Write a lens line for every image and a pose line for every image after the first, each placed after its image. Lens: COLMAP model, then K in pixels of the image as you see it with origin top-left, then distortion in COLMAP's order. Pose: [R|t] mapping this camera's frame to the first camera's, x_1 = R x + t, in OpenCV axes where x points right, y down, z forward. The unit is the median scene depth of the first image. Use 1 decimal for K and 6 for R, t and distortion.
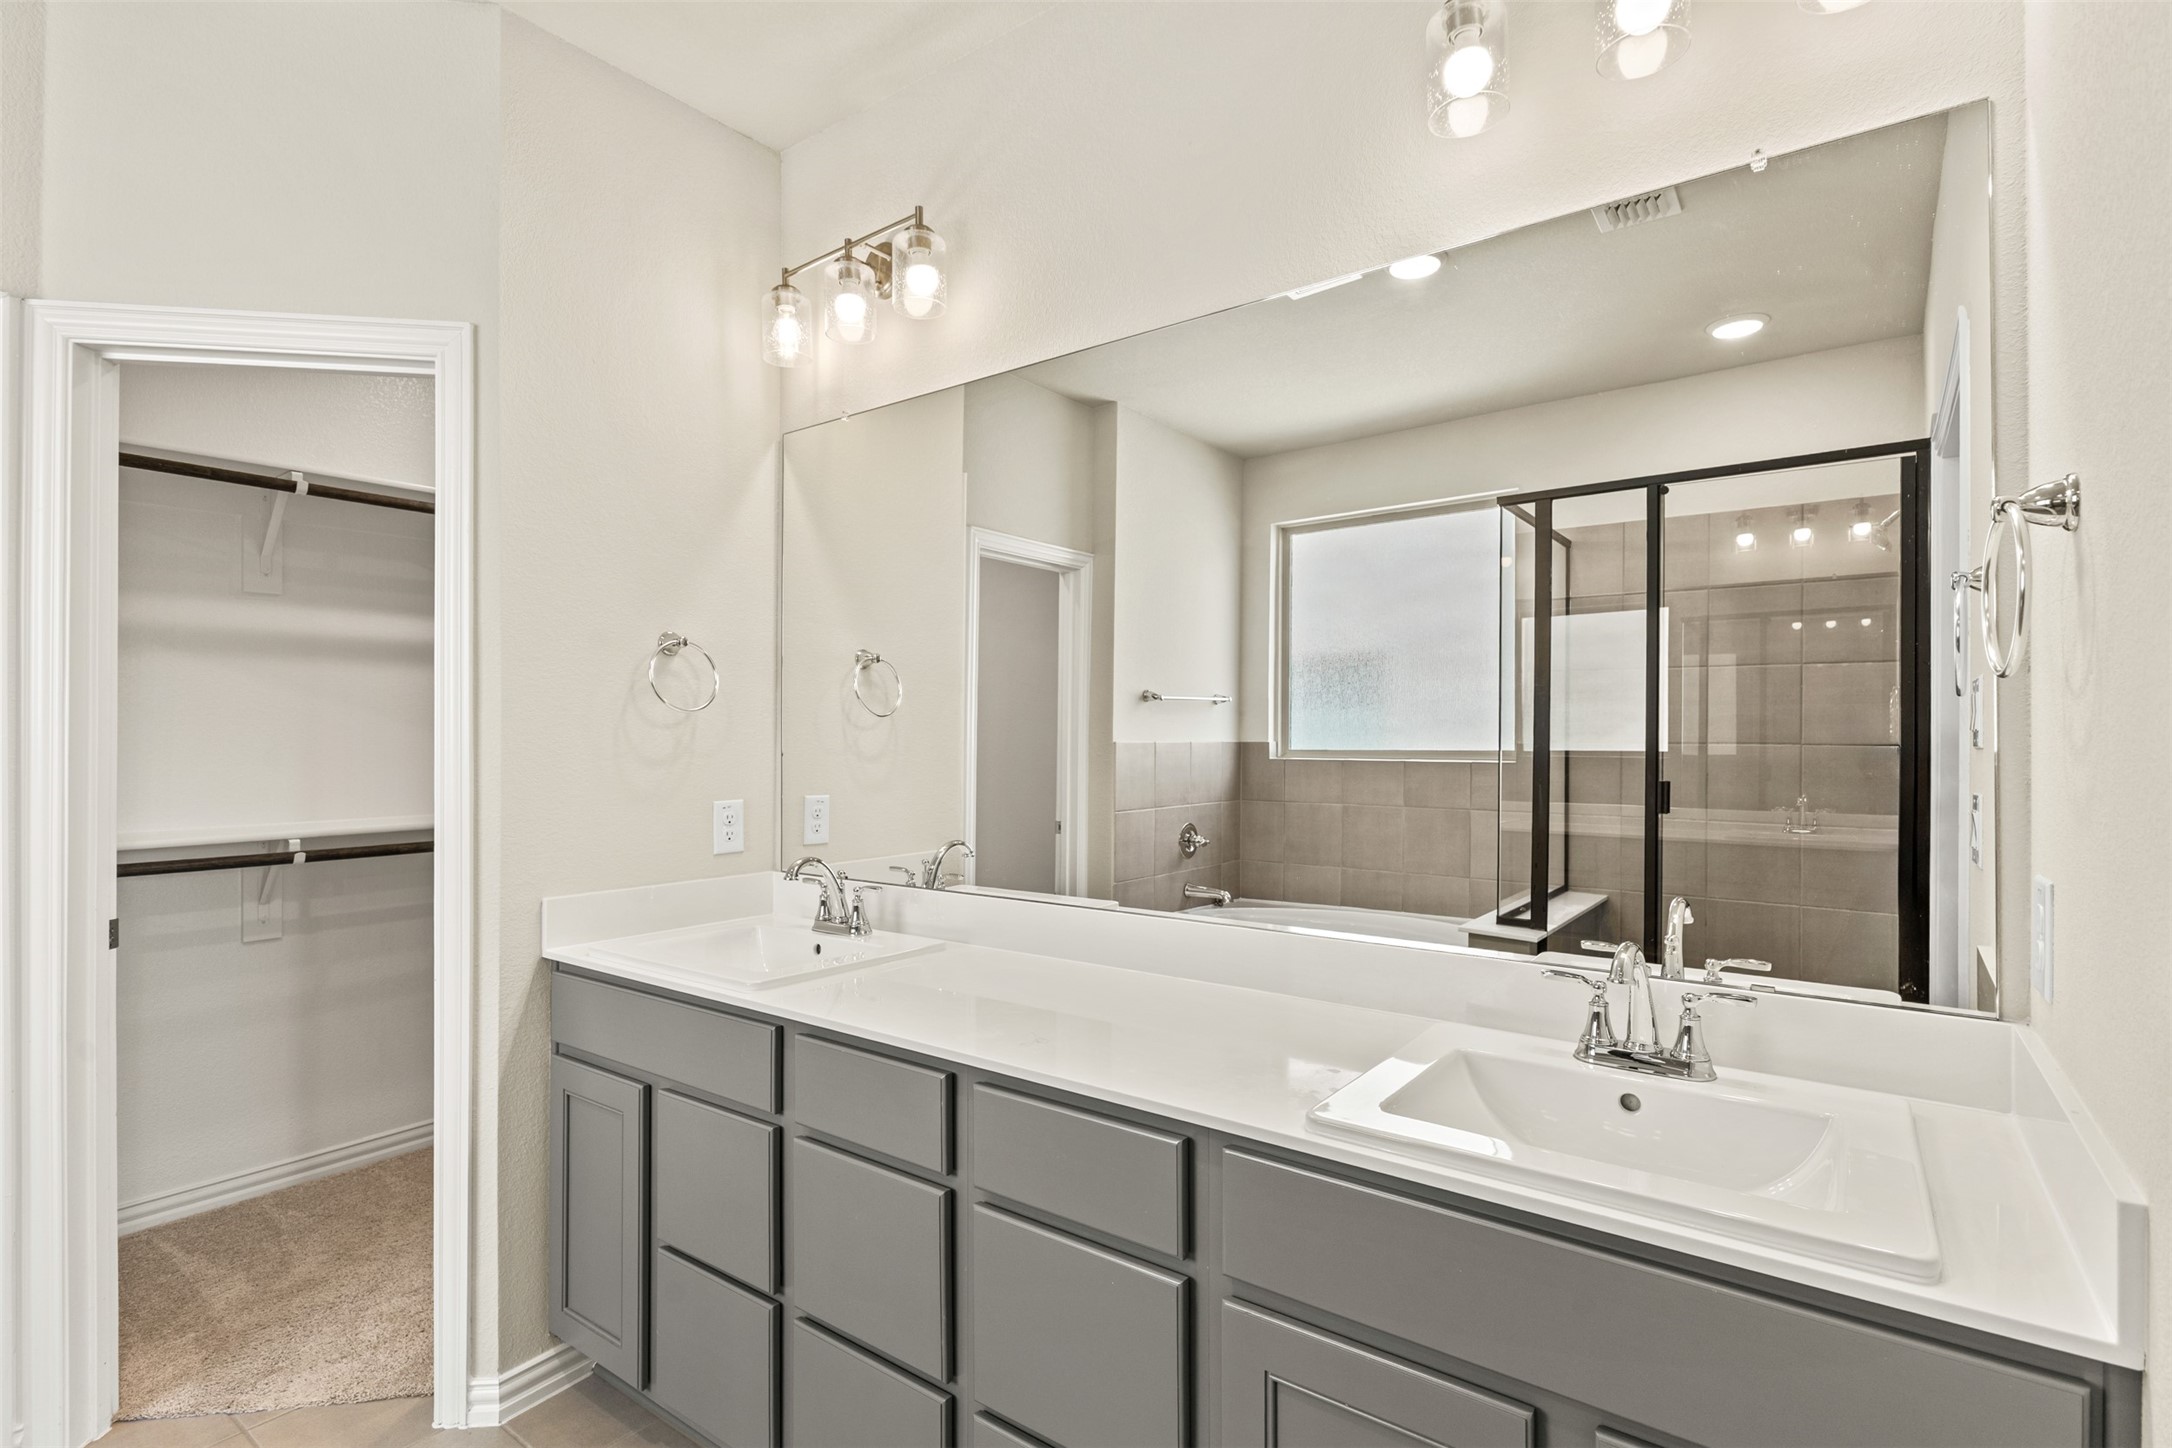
lens RADIAL K [[1016.0, 0, 1089.6], [0, 1016.0, 726.0], [0, 0, 1]] dist [-0.001062, -0.000704]
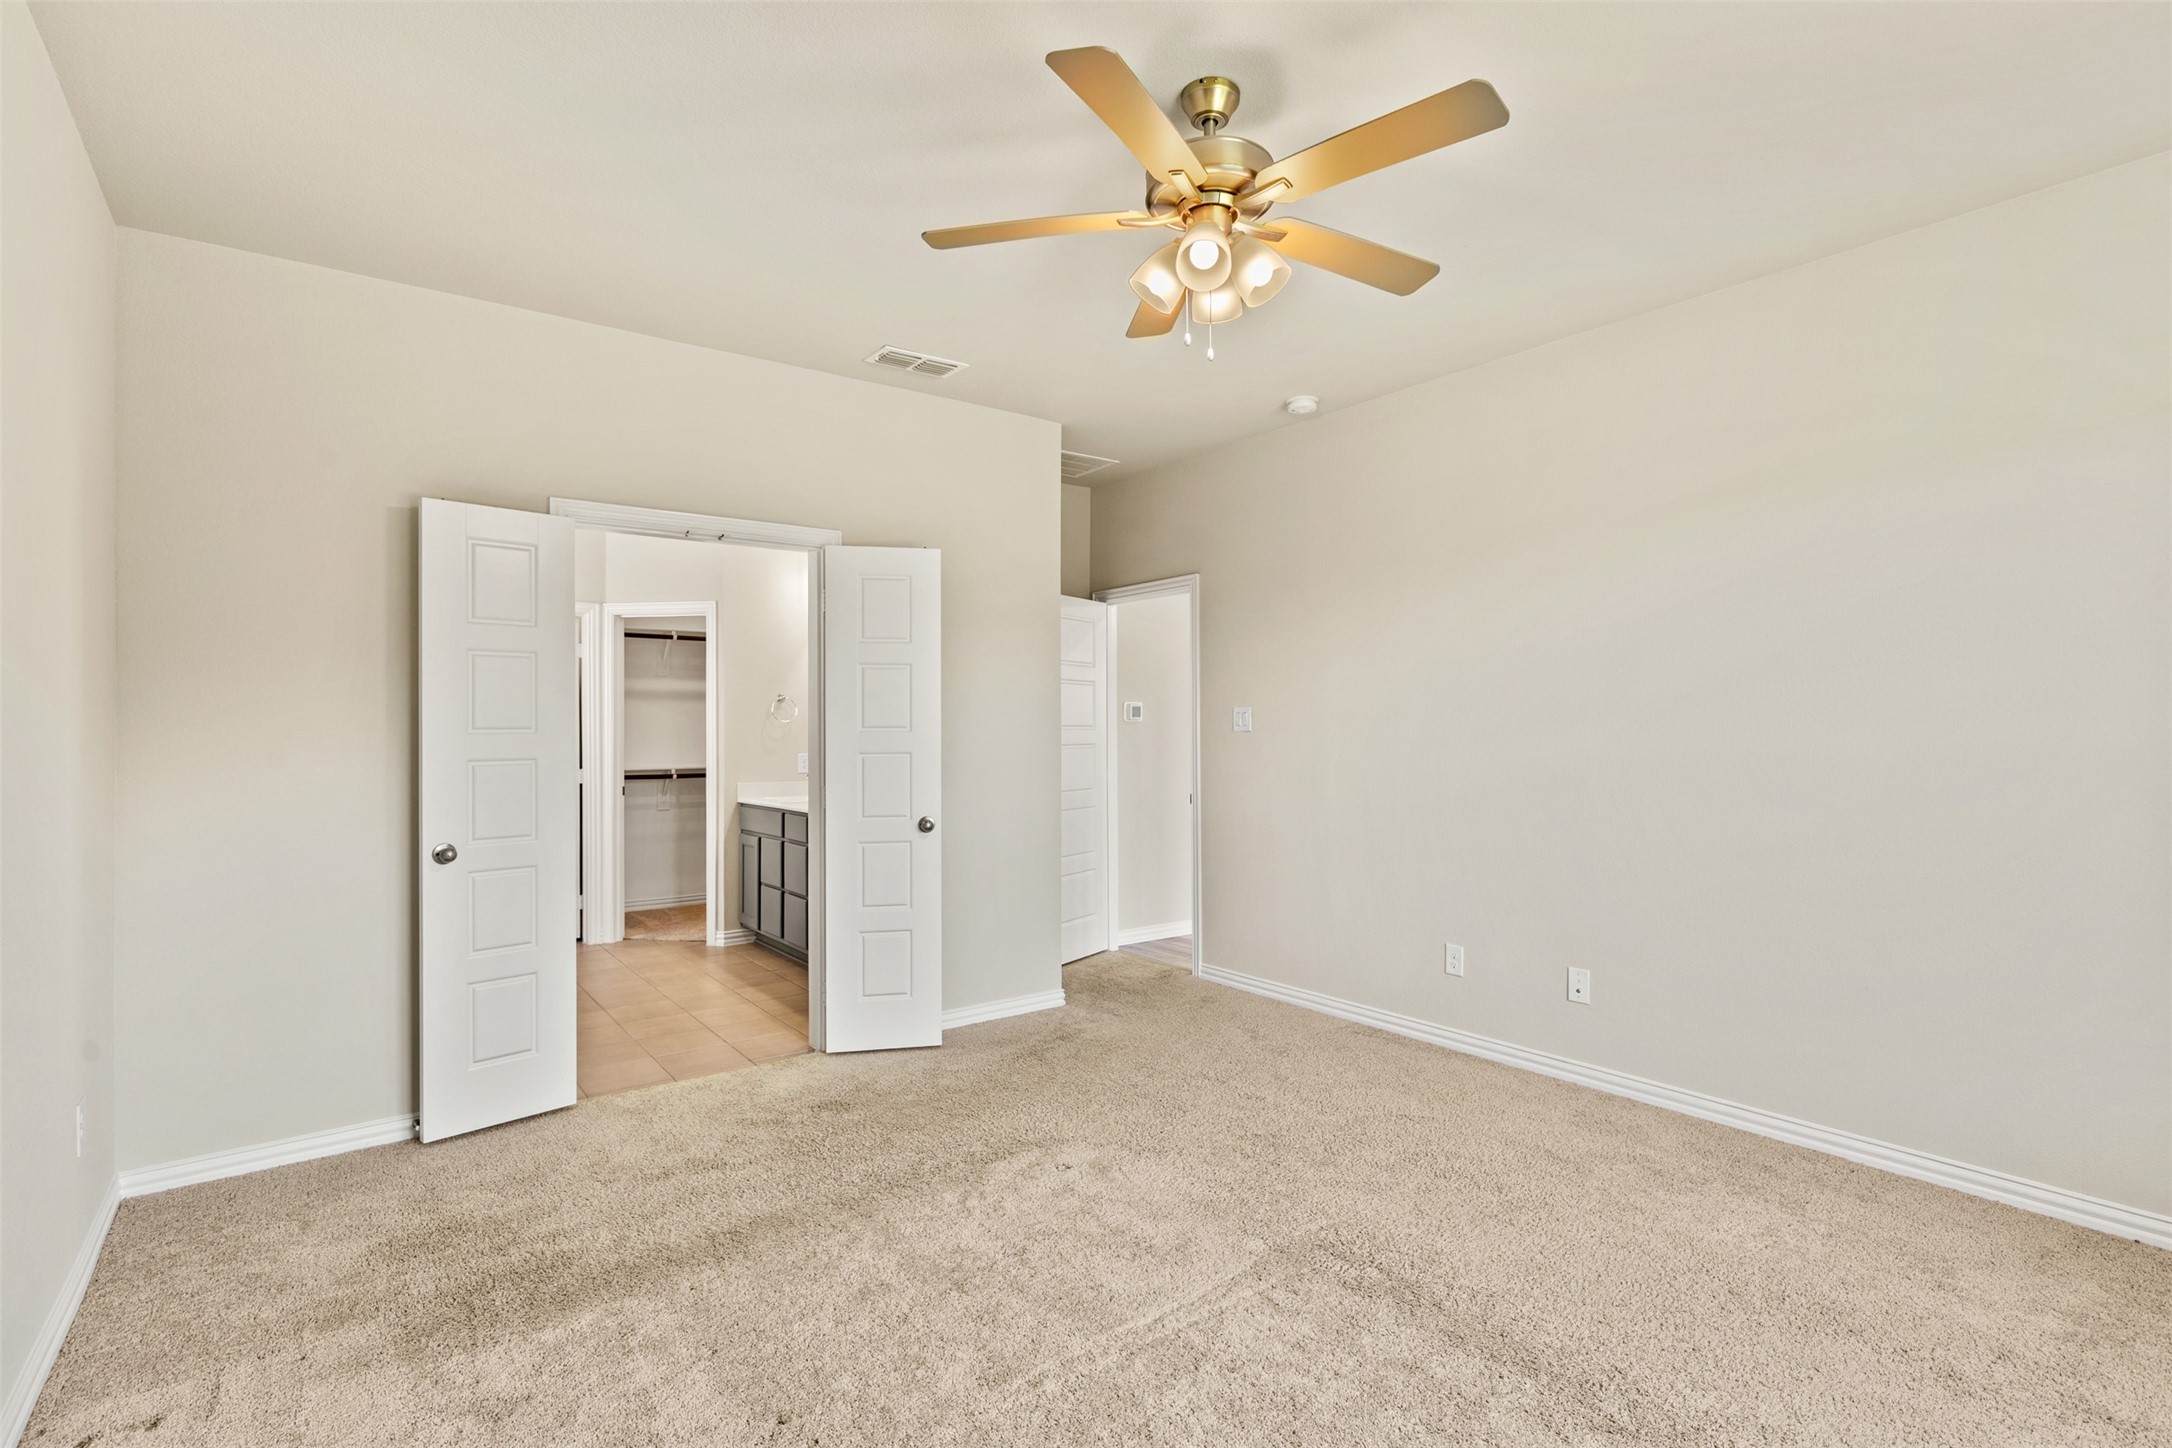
lens RADIAL K [[1016.0, 0, 1089.6], [0, 1016.0, 726.0], [0, 0, 1]] dist [-0.001062, -0.000704]
pose [[0.955191, -0.006607, -0.295917, 1.395563], [0.006462, 0.999978, -0.001468, 0.010462], [0.295920, -0.000510, 0.955213, -1.625768]]
